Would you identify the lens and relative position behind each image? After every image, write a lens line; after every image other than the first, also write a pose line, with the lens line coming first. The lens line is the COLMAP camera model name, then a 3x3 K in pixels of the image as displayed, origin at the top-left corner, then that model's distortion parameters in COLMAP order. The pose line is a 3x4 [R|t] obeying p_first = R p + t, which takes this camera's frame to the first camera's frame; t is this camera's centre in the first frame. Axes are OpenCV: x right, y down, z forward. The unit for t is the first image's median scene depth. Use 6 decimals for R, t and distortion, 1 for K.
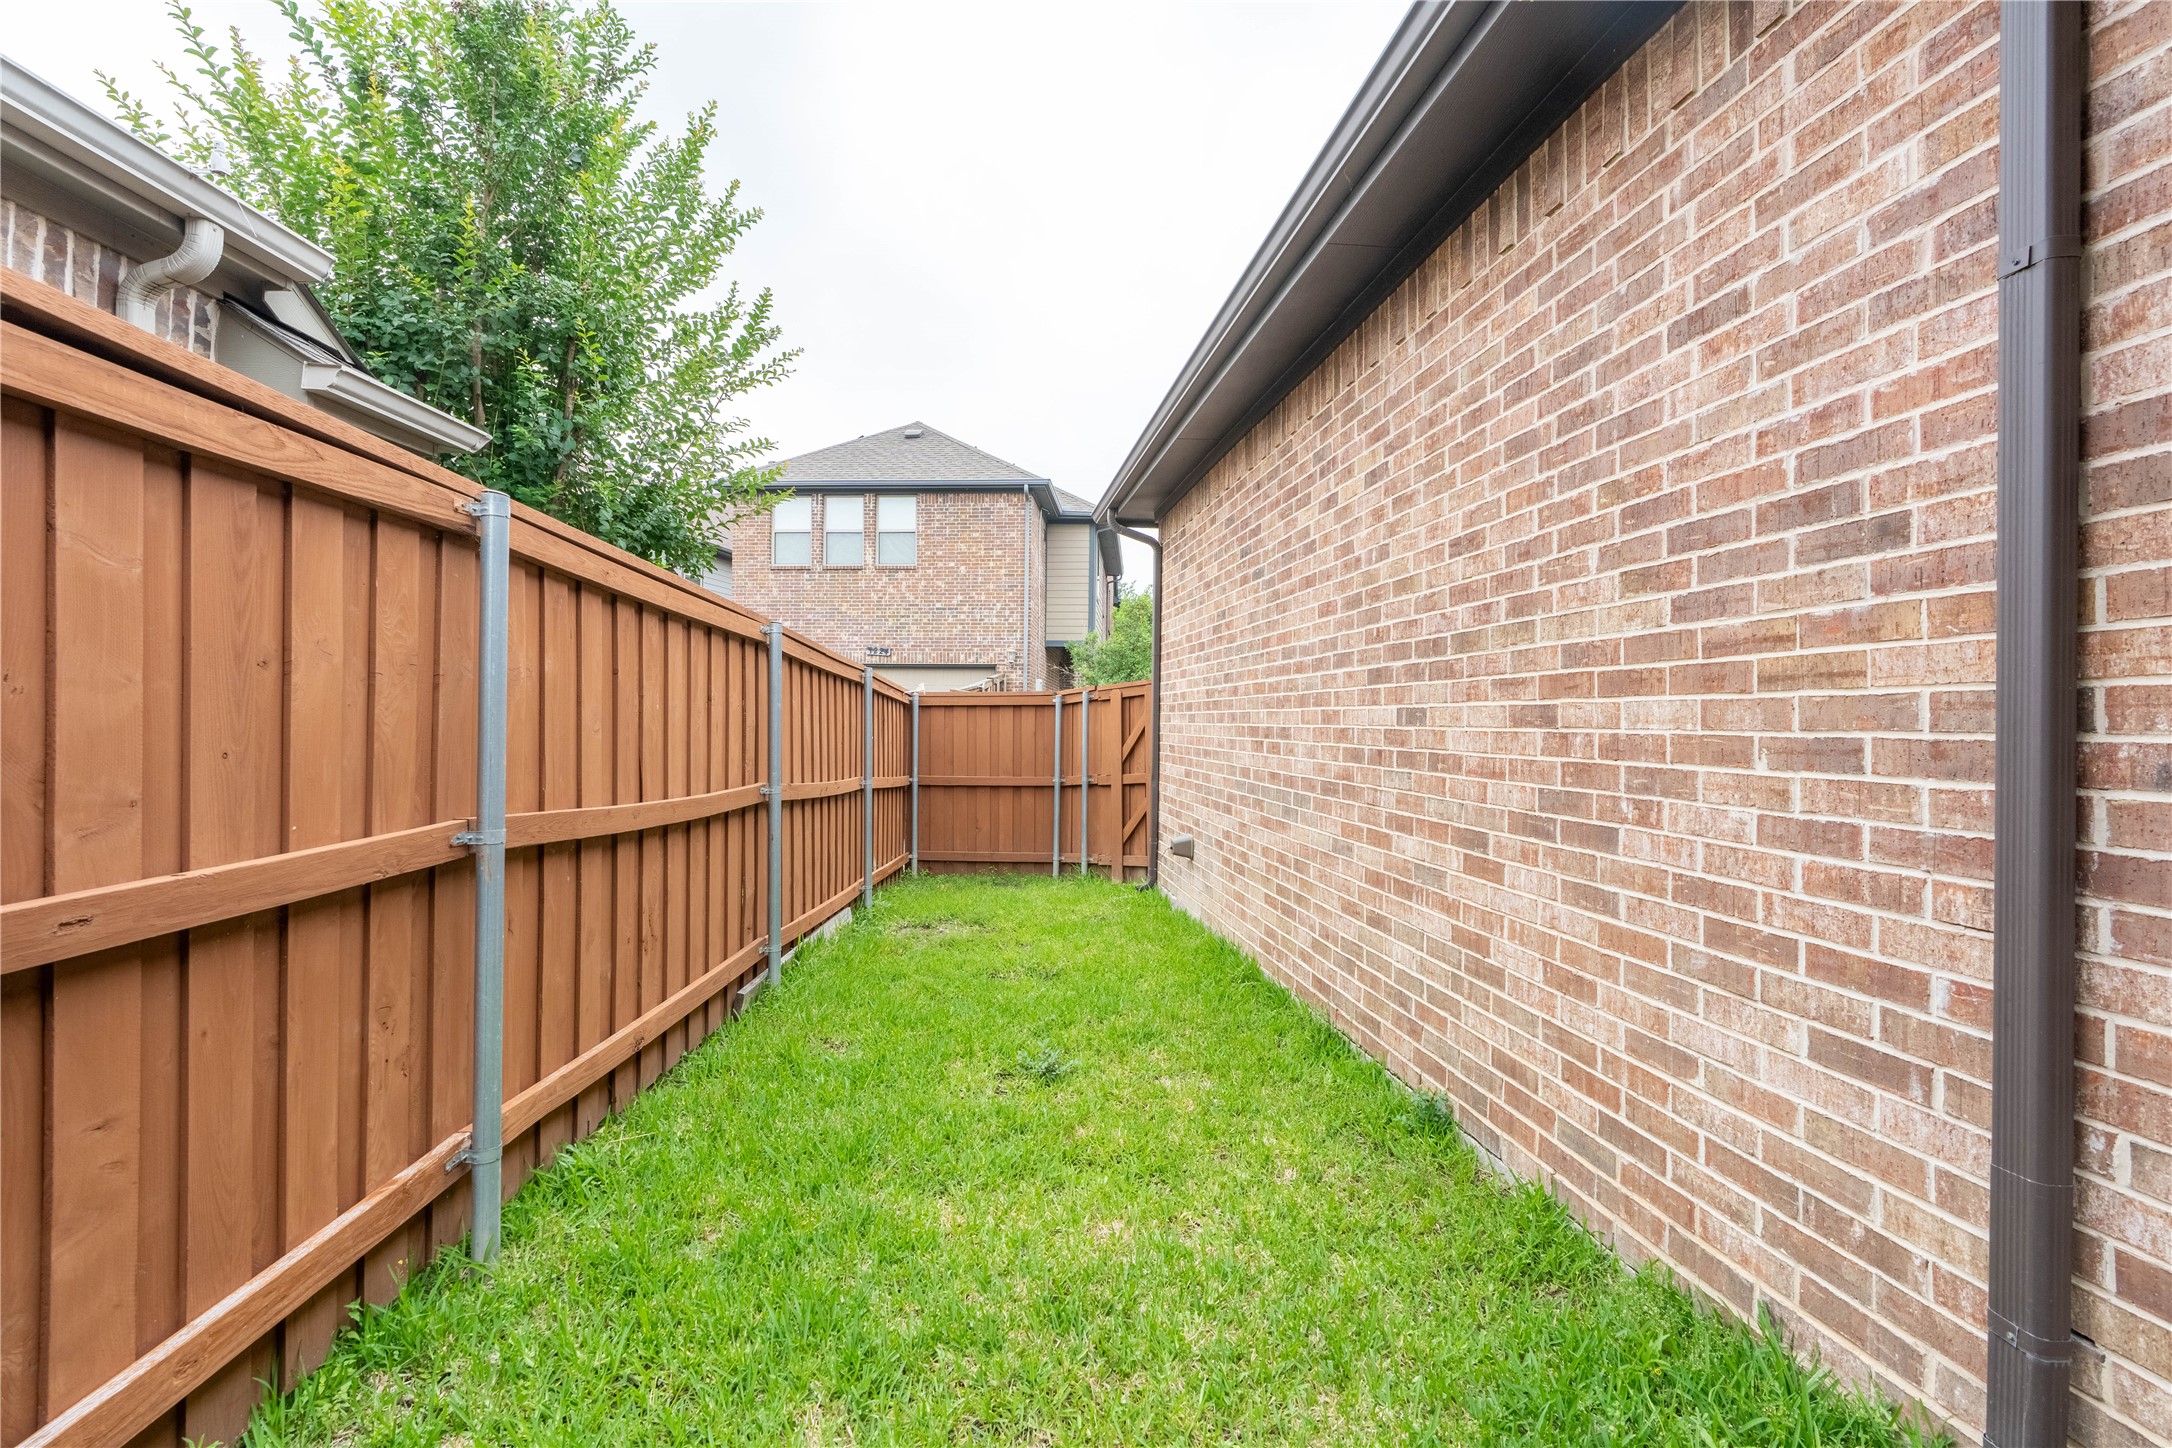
lens RADIAL K [[985.3, 0, 1088.1], [0, 985.3, 719.5], [0, 0, 1]] dist [-0.005872, 0.002463]
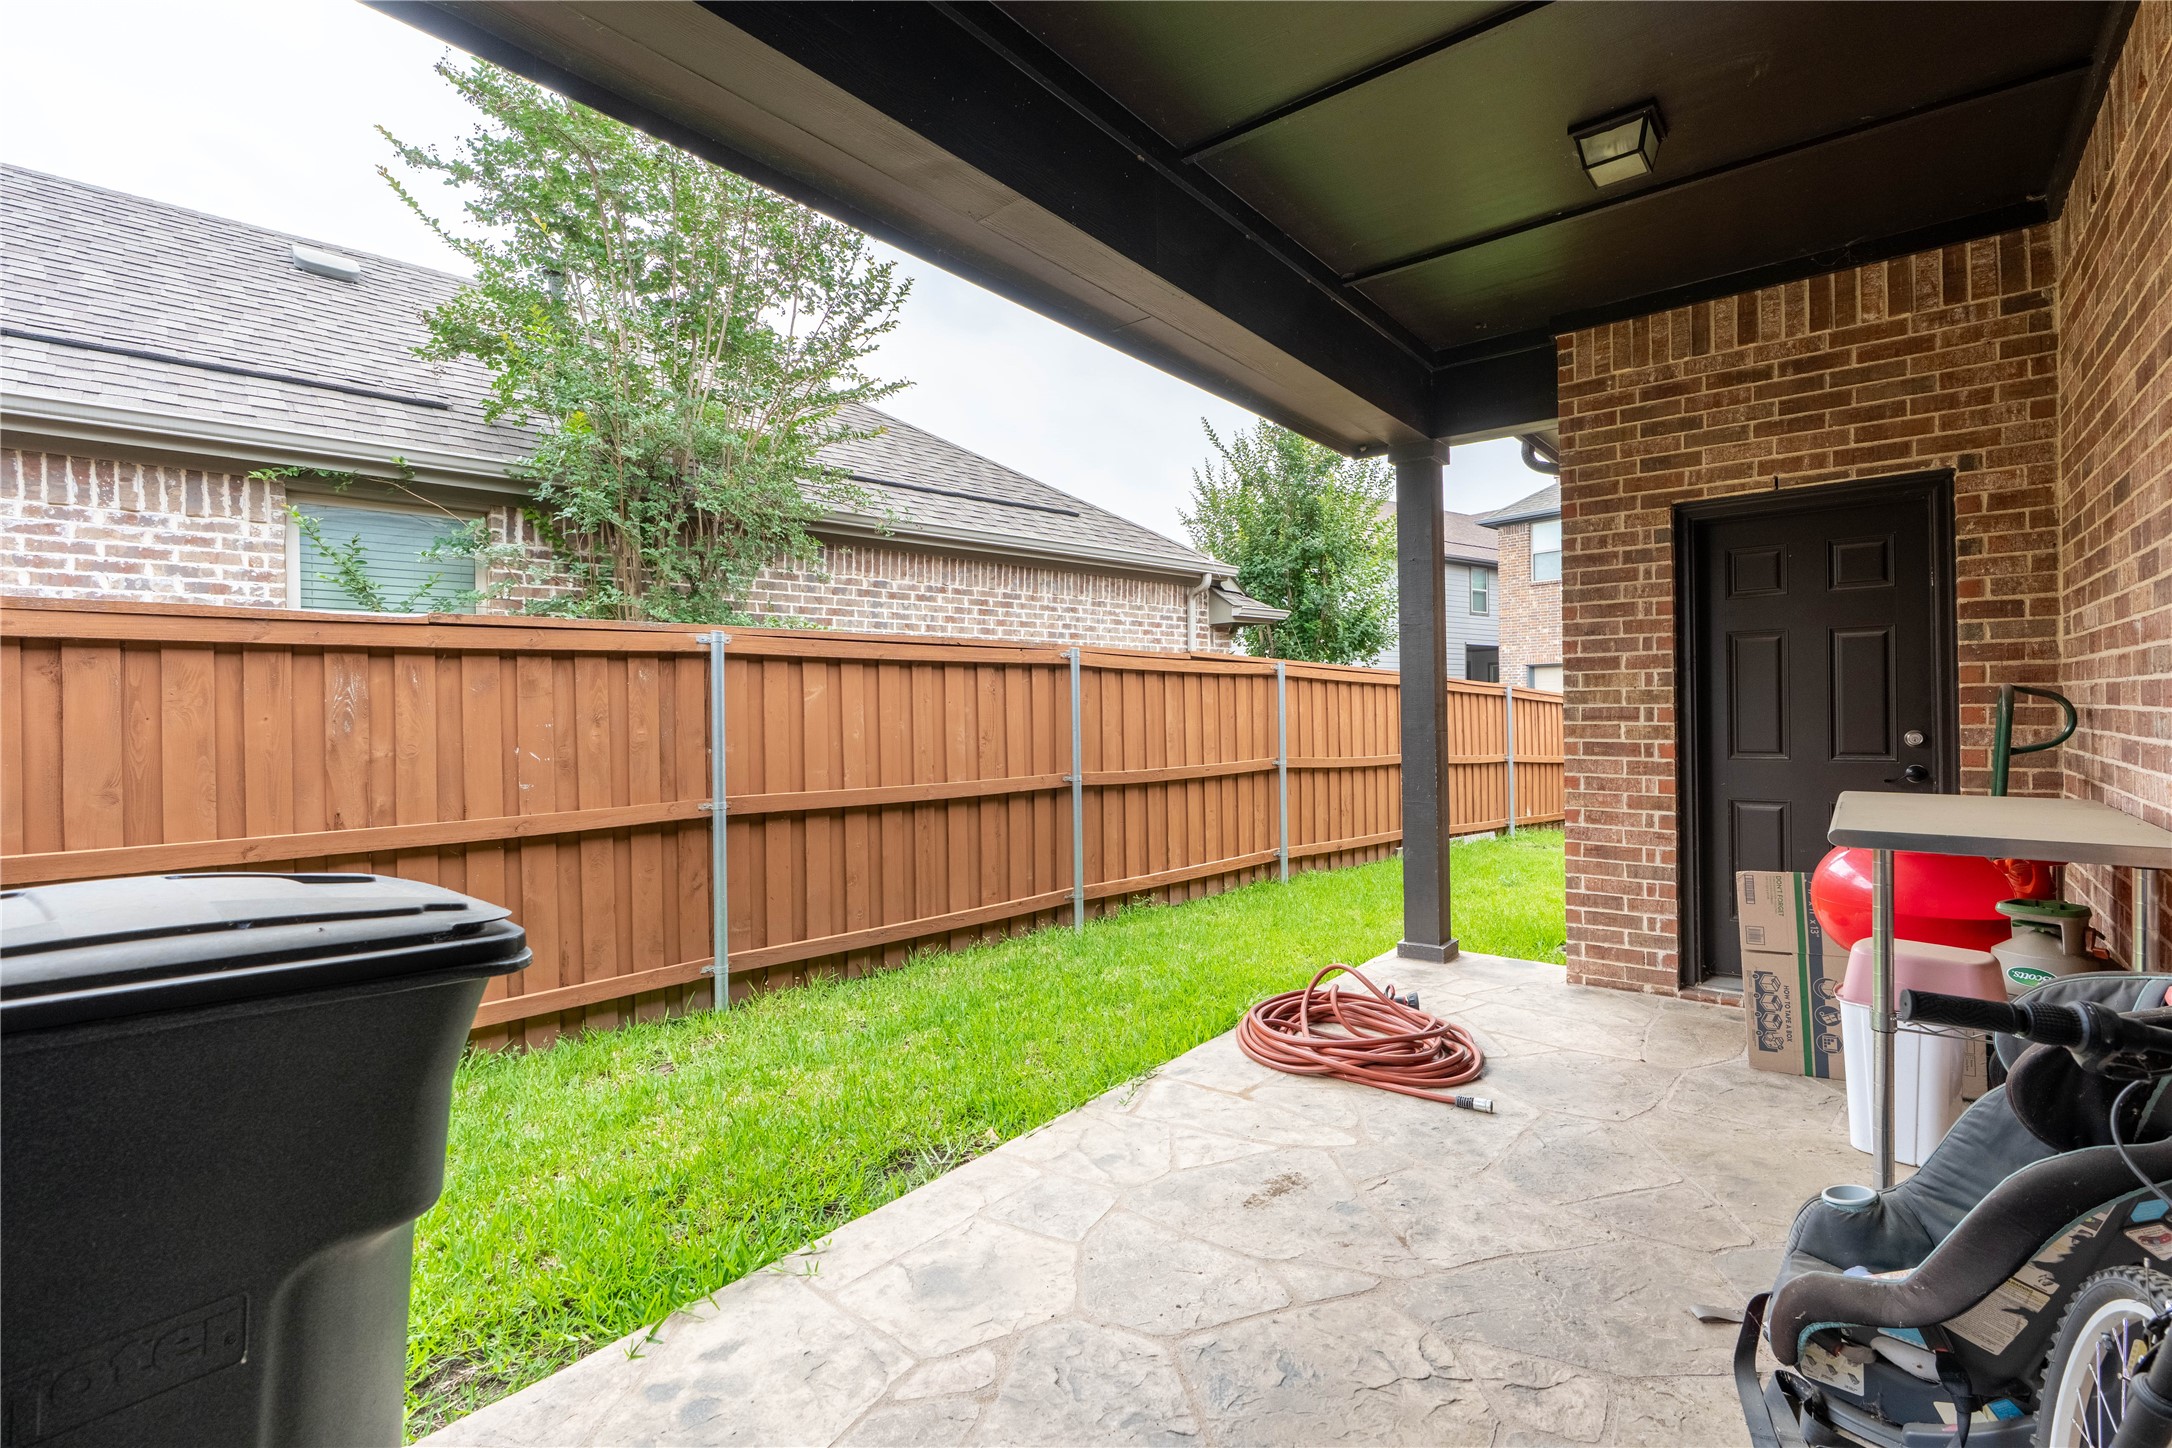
lens RADIAL K [[985.3, 0, 1086.8], [0, 985.3, 718.5], [0, 0, 1]] dist [-0.005872, 0.002463]
pose [[0.692665, -0.018240, -0.721029, 1.167210], [0.026488, 0.999649, 0.000157, -0.044244], [0.720773, -0.019207, 0.692905, -1.560260]]
